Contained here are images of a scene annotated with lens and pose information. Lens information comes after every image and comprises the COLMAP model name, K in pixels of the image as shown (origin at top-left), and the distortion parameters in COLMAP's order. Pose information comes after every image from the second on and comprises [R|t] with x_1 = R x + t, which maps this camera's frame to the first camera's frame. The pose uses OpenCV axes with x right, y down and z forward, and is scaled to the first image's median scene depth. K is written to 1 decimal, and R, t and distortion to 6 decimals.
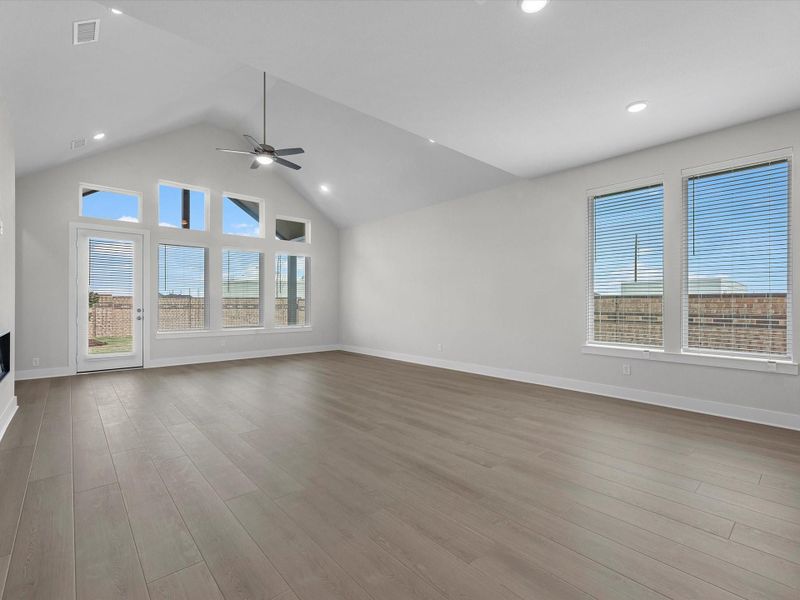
lens RADIAL K [[366.9, 0, 394.5], [0, 366.9, 305.1], [0, 0, 1]] dist [-0.001239, -0.000181]
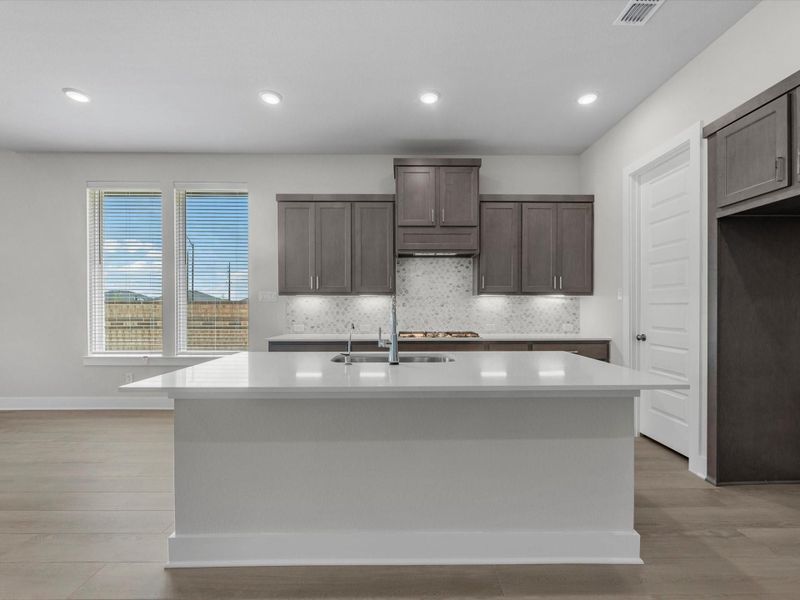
lens RADIAL K [[366.9, 0, 401.4], [0, 366.9, 312.1], [0, 0, 1]] dist [-0.001239, -0.000181]
pose [[0.654566, -0.005808, 0.755983, 0.342835], [0.005864, 0.999979, 0.002605, 0.004591], [-0.755982, 0.002728, 0.654586, -0.148655]]
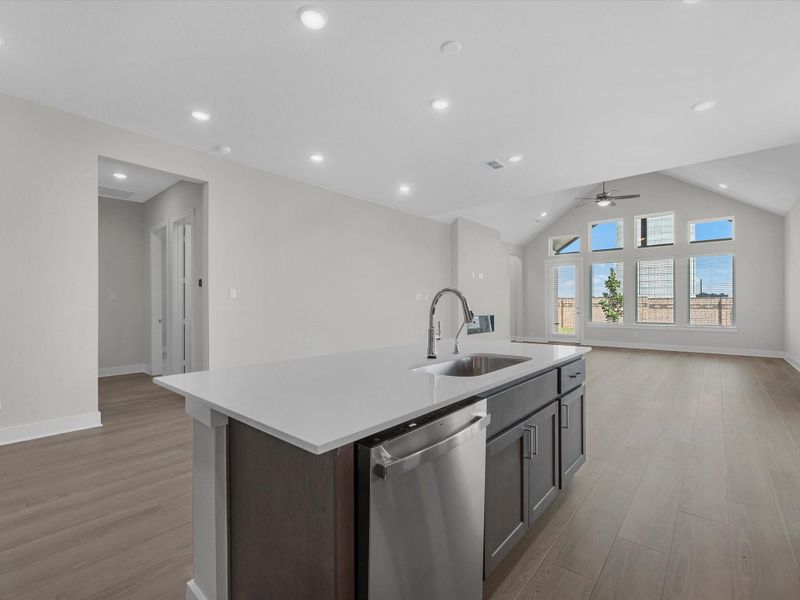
lens RADIAL K [[366.9, 0, 399.8], [0, 366.9, 302.0], [0, 0, 1]] dist [-0.001239, -0.000181]
pose [[0.131121, -0.007559, -0.991338, 1.061906], [-0.002593, 0.999965, -0.007968, 0.003303], [0.991363, 0.003615, 0.131097, 0.029899]]
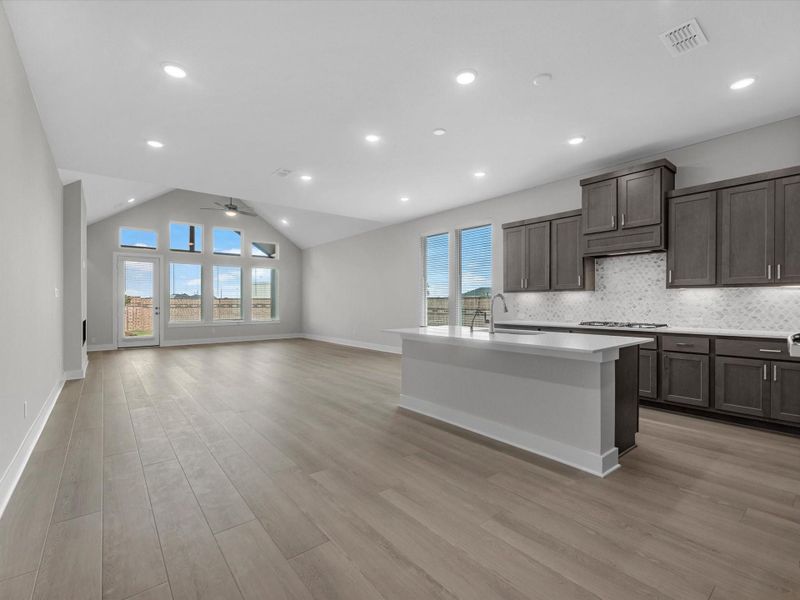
lens RADIAL K [[366.9, 0, 396.3], [0, 366.9, 304.1], [0, 0, 1]] dist [-0.001239, -0.000181]
pose [[0.998728, -0.003071, -0.050330, 0.495141], [0.003010, 0.999995, -0.001291, 0.003871], [0.050334, 0.001138, 0.998732, -0.622540]]
